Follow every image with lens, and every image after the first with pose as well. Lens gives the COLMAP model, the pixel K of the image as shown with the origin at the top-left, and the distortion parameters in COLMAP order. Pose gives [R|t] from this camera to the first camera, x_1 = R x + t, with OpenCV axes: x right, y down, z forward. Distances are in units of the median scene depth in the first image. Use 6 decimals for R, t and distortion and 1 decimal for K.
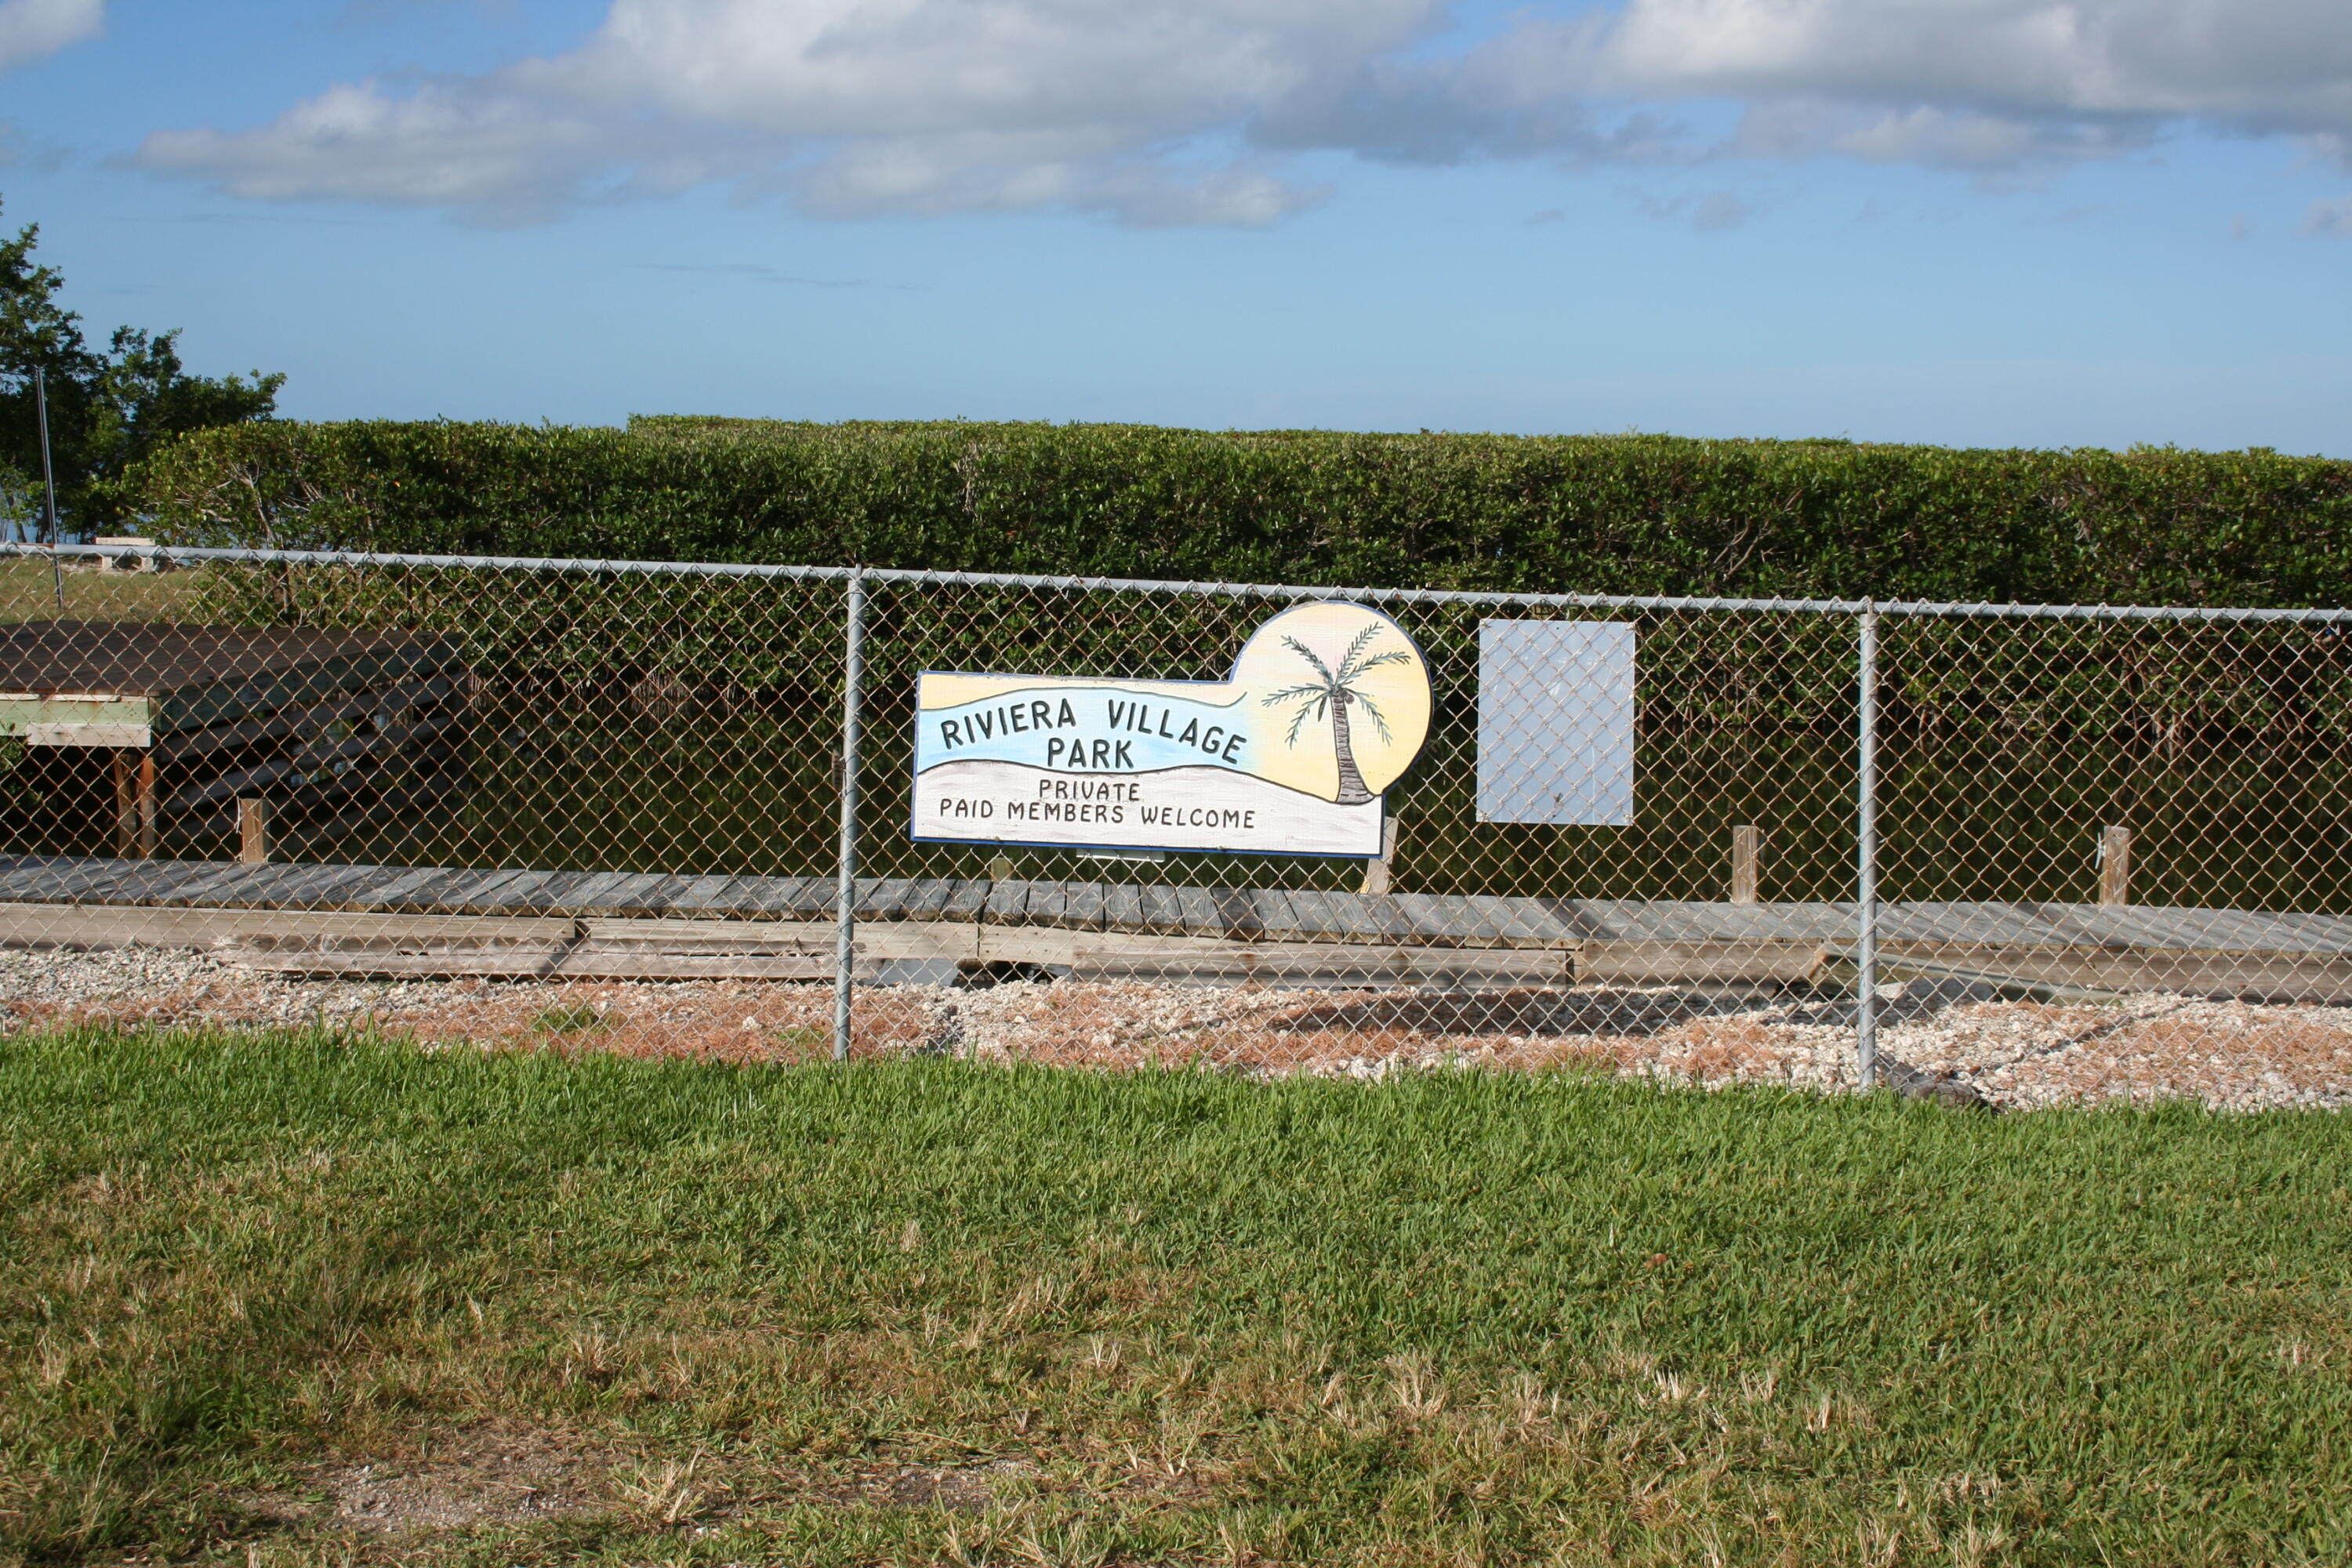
lens RADIAL K [[2997.1, 0, 1176.0], [0, 2997.1, 784.0], [0, 0, 1]] dist [-0.012194, 0.020787]
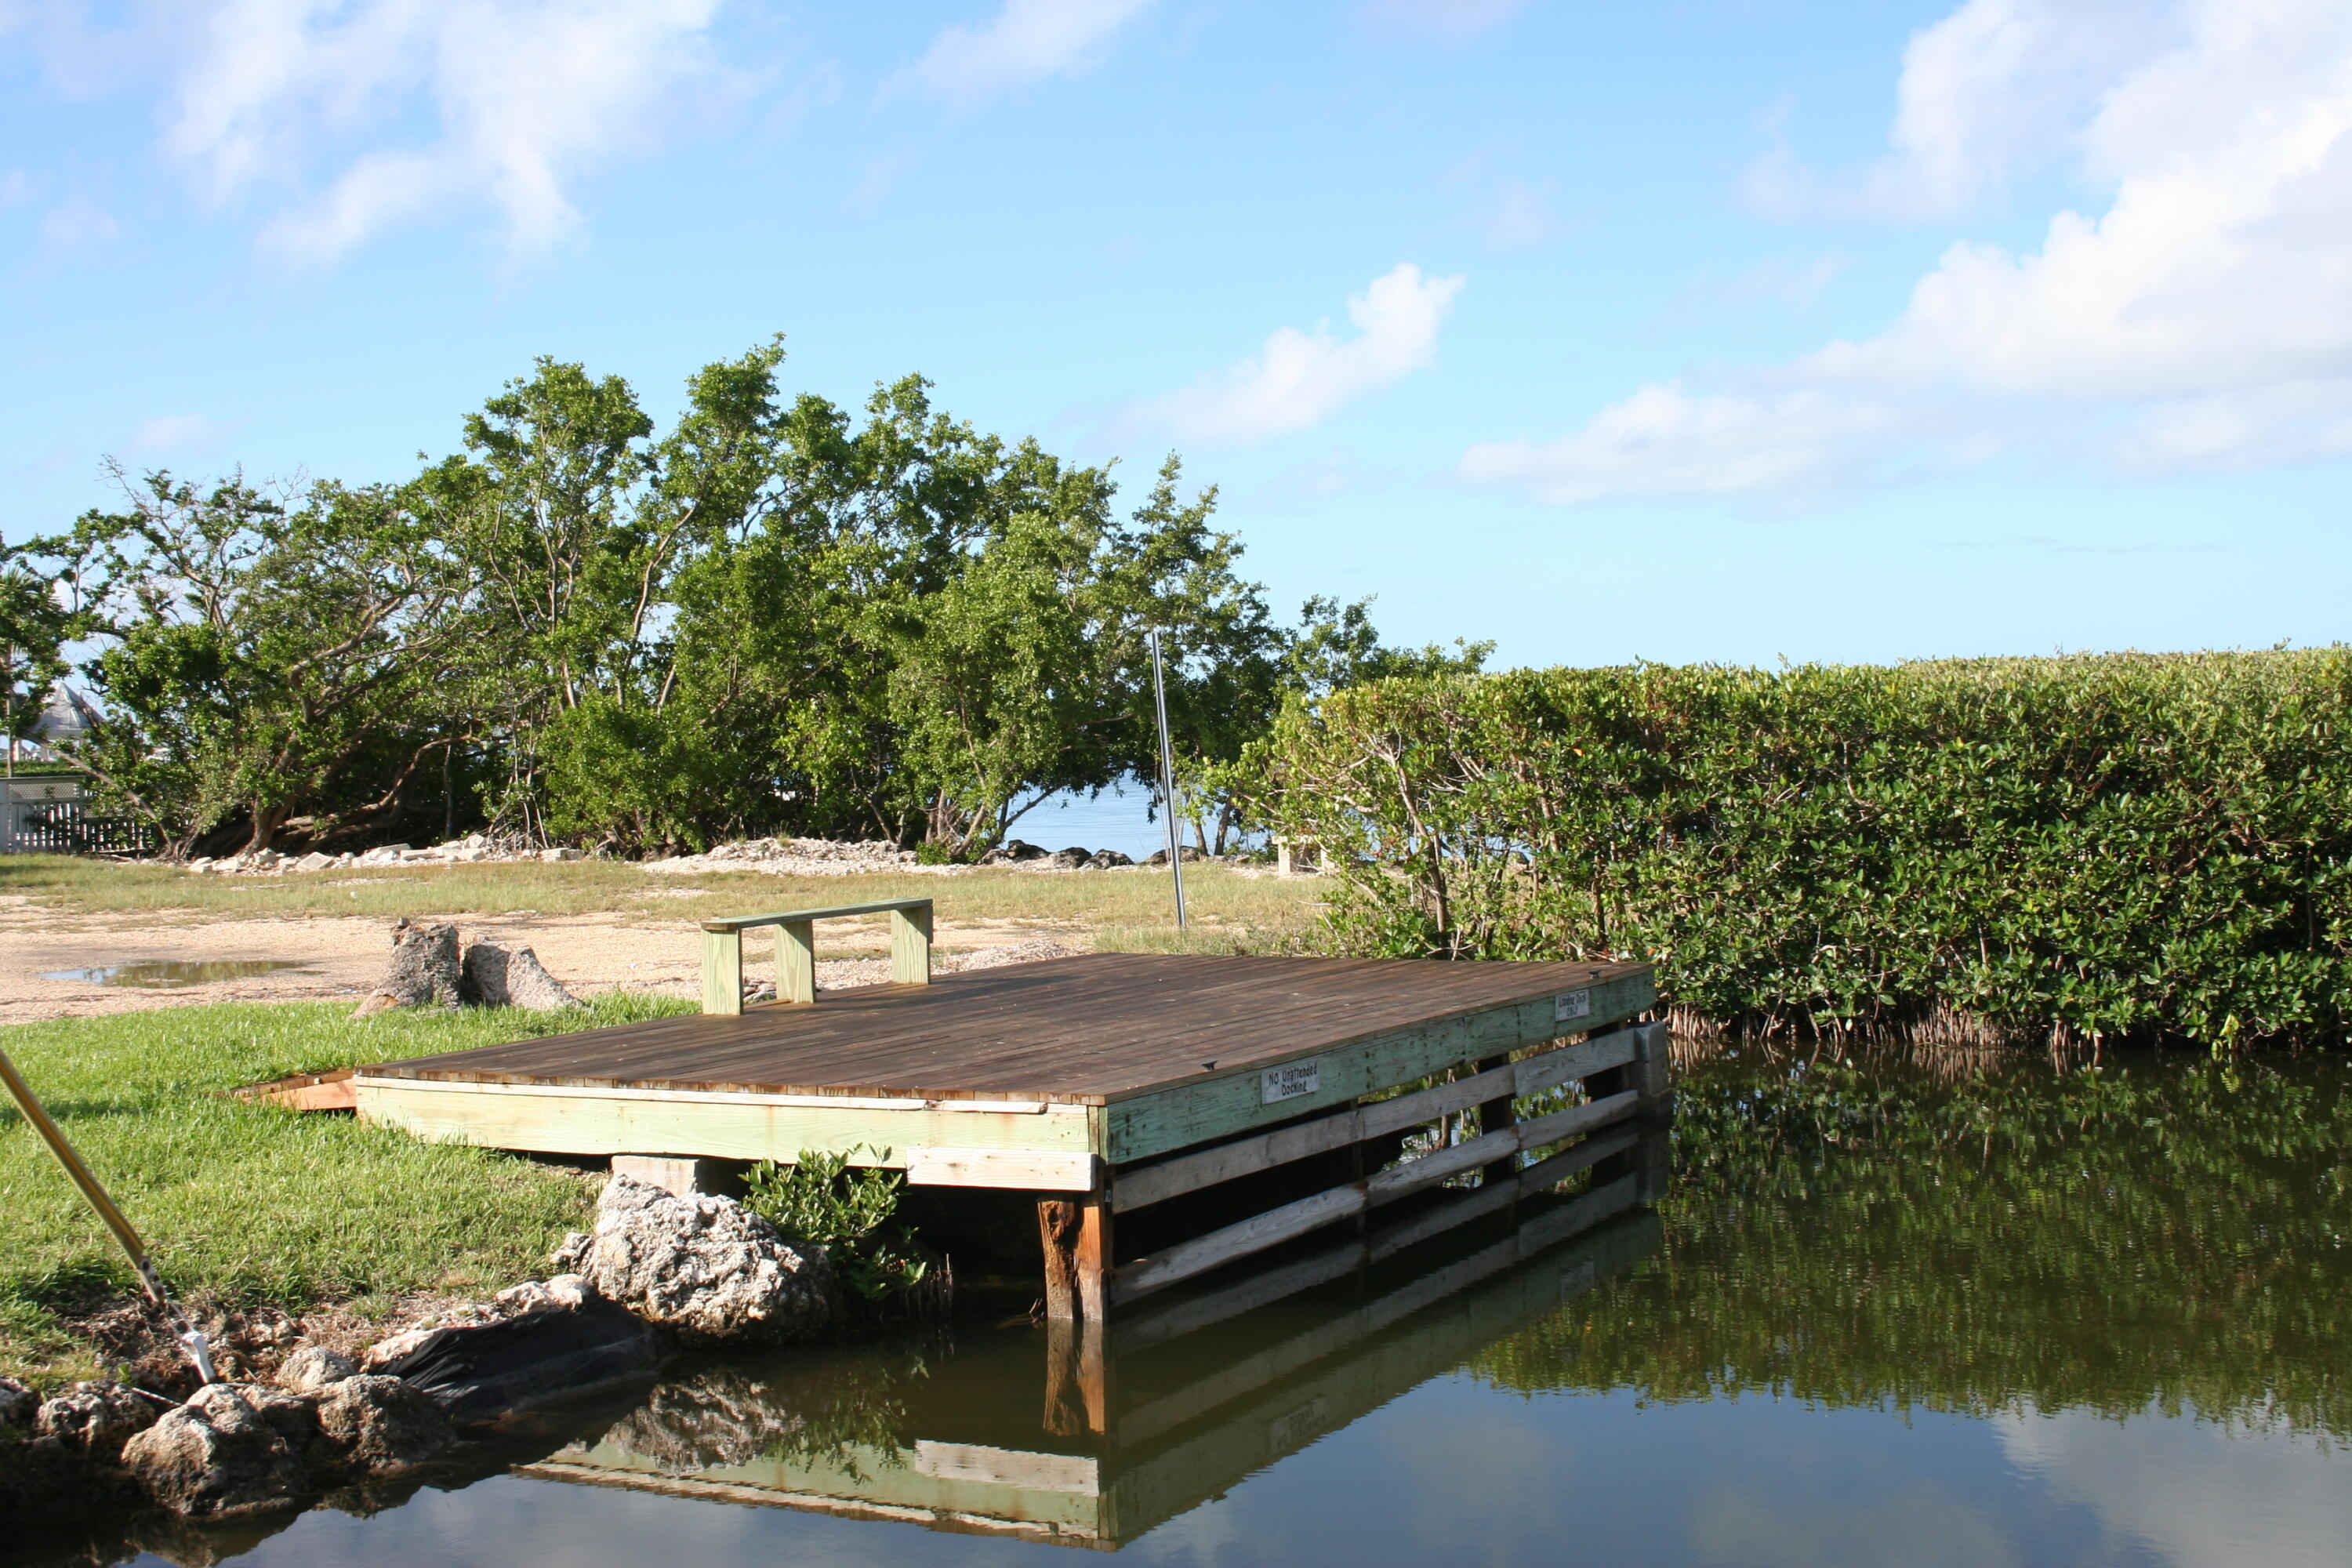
lens RADIAL K [[3058.1, 0, 1136.6], [0, 3058.1, 729.7], [0, 0, 1]] dist [-0.009035, 0.018339]
pose [[0.909741, -0.044913, -0.412740, -0.051193], [-0.001640, 0.993735, -0.111751, -0.022536], [0.415173, 0.102342, 0.903967, 0.284787]]
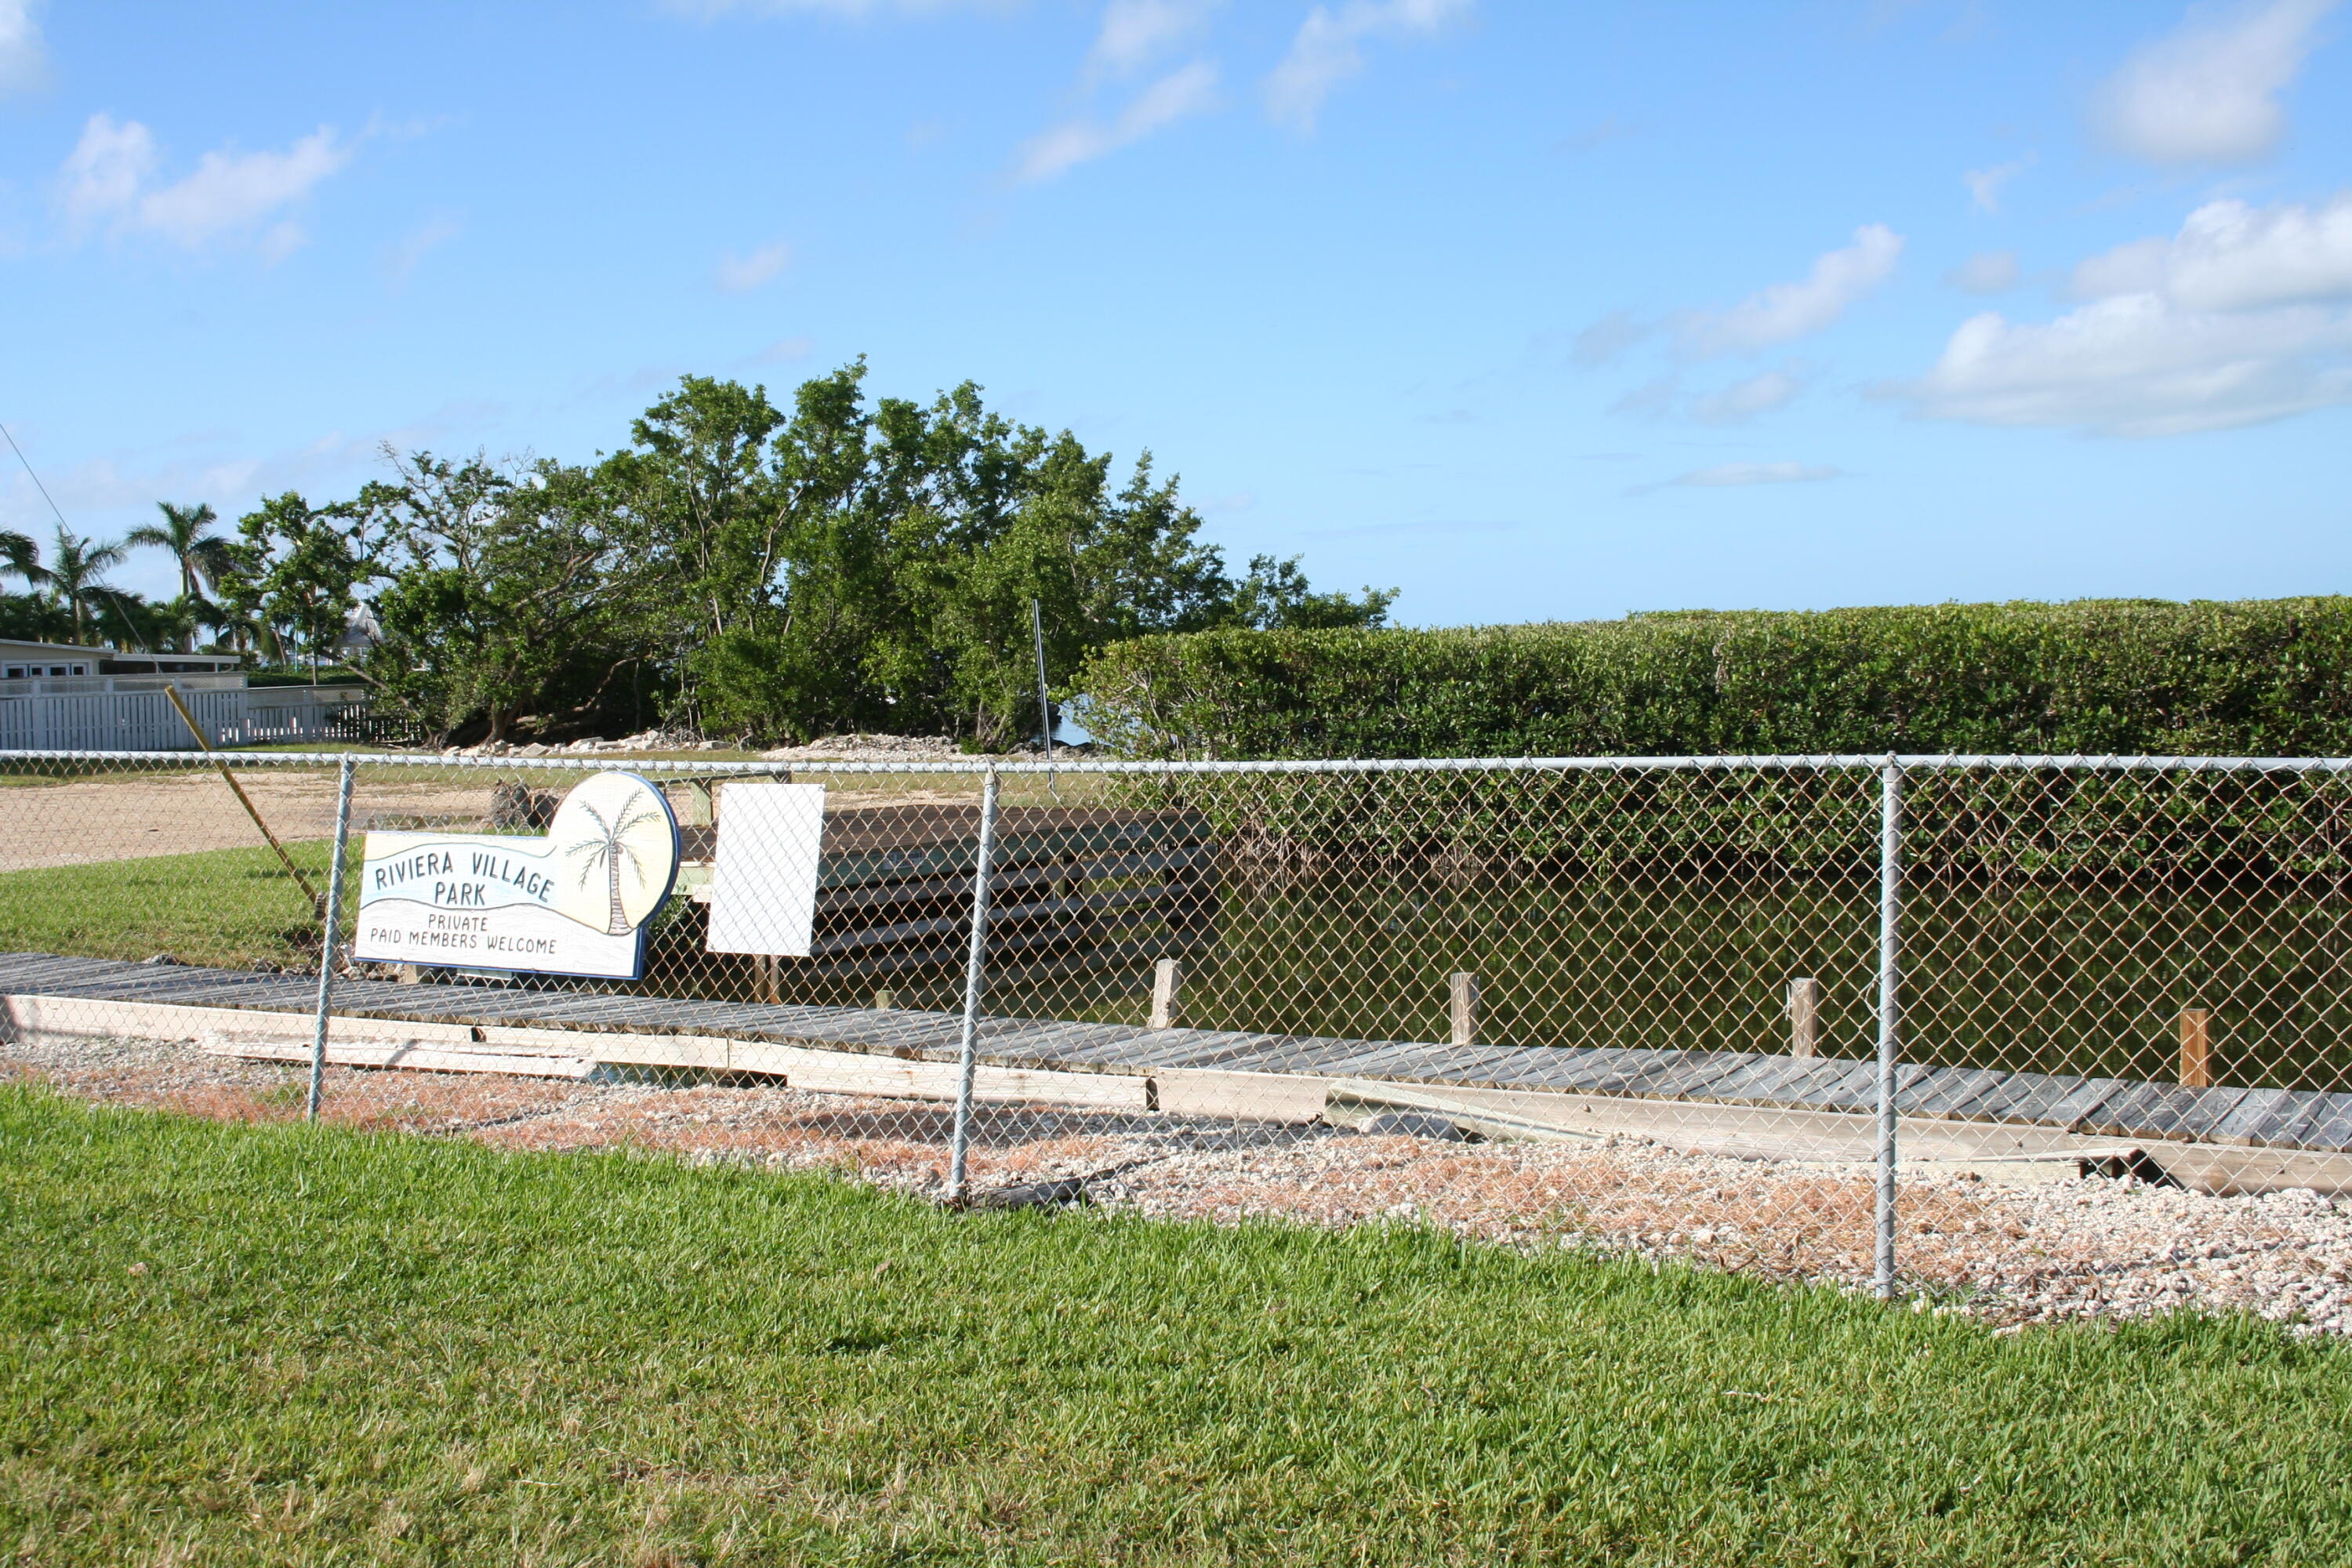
lens RADIAL K [[2854.6, 0, 1176.0], [0, 2854.6, 784.0], [0, 0, 1]] dist [-0.023866, -0.013482]
pose [[0.877586, -0.016890, -0.479122, 0.250754], [-0.012606, 0.998221, -0.058281, 0.003070], [0.479253, 0.057186, 0.875812, 0.022487]]
